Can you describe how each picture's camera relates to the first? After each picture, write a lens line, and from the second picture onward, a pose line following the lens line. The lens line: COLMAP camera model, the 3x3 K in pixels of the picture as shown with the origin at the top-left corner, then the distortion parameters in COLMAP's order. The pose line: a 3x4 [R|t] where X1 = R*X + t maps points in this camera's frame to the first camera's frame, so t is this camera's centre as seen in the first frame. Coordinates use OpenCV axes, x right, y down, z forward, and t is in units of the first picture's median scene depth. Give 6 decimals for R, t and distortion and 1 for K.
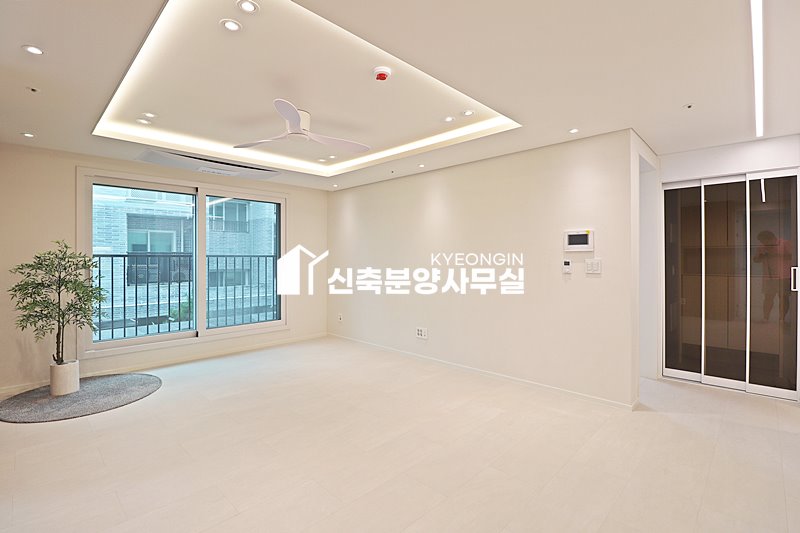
lens RADIAL K [[370.7, 0, 403.8], [0, 370.7, 258.2], [0, 0, 1]] dist [-0.011918, -0.005175]
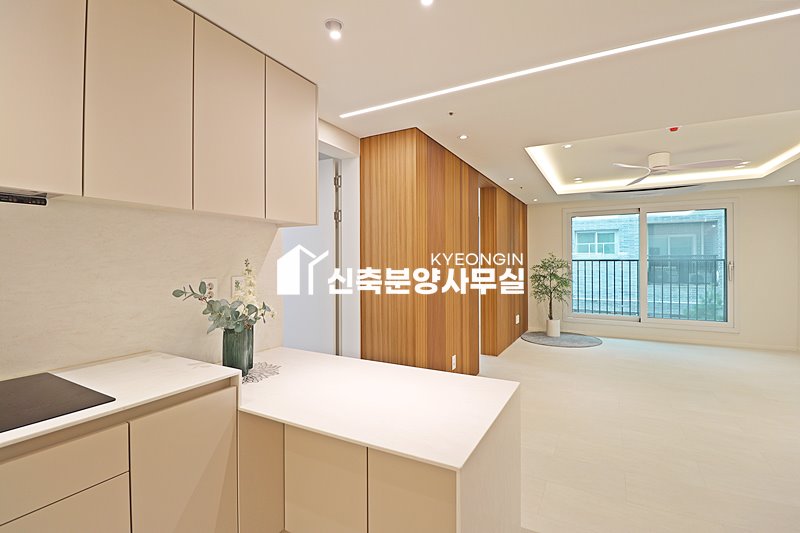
lens RADIAL K [[370.7, 0, 399.8], [0, 370.7, 260.4], [0, 0, 1]] dist [-0.011918, -0.005175]
pose [[0.255564, -0.001691, -0.966791, 0.545079], [0.002346, 0.999997, -0.001129, -0.007086], [0.966789, -0.001979, 0.255567, -0.172973]]
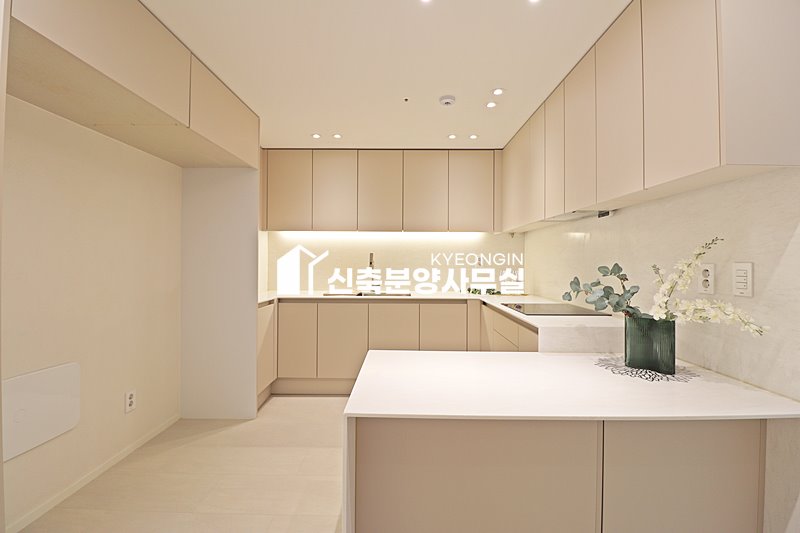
lens RADIAL K [[370.7, 0, 397.2], [0, 370.7, 258.6], [0, 0, 1]] dist [-0.011918, -0.005175]
pose [[-0.678171, 0.004403, 0.734891, -0.022253], [-0.000604, 0.999978, -0.006549, 0.011701], [-0.734904, -0.004885, -0.678154, 0.199253]]
